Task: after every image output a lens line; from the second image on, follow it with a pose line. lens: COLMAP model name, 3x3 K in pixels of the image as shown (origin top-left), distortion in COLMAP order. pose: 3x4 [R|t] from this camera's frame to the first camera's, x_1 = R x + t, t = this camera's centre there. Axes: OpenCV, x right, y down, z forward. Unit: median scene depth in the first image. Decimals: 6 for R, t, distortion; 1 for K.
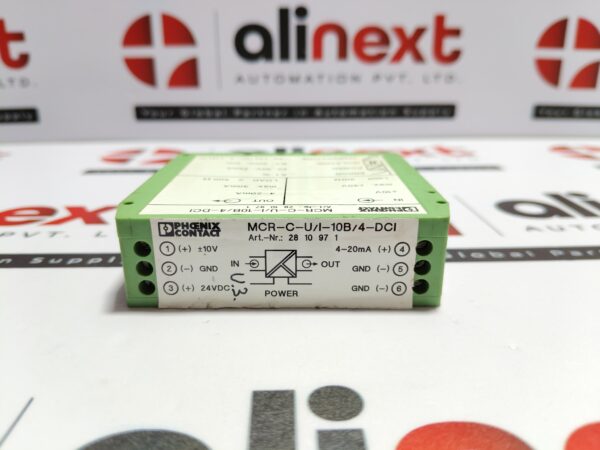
lens RADIAL K [[478.8, 0, 298.1], [0, 478.8, 229.6], [0, 0, 1]] dist [-0.008144, -0.103367]
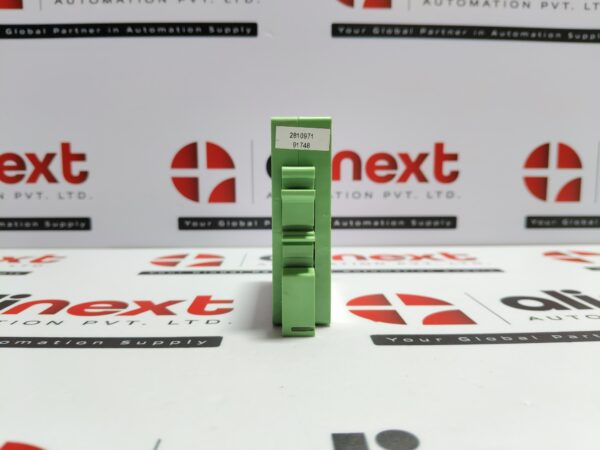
lens RADIAL K [[465.1, 0, 300.0], [0, 465.1, 225.0], [0, 0, 1]] dist [0.010146, -0.093861]
pose [[0.999996, 0.001856, -0.002218, -0.051929], [-0.002324, 0.972214, -0.234081, 0.024256], [0.001722, 0.234085, 0.972215, -0.103015]]
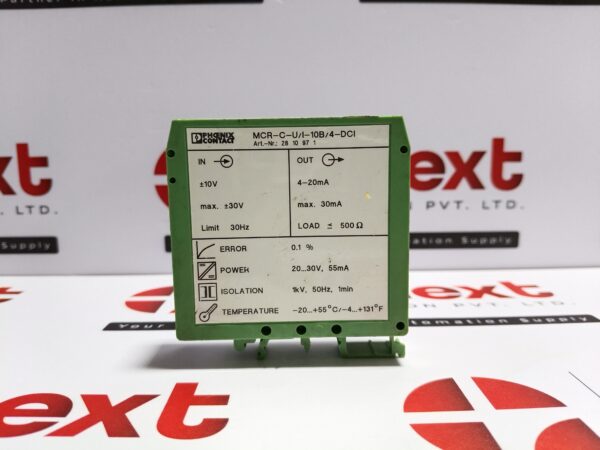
lens RADIAL K [[478.8, 0, 298.1], [0, 478.8, 229.6], [0, 0, 1]] dist [-0.008144, -0.103367]
pose [[0.999670, -0.003748, -0.025424, -0.074585], [-0.001254, 0.981020, -0.193904, -0.110497], [0.025668, 0.193872, 0.980691, 0.126930]]
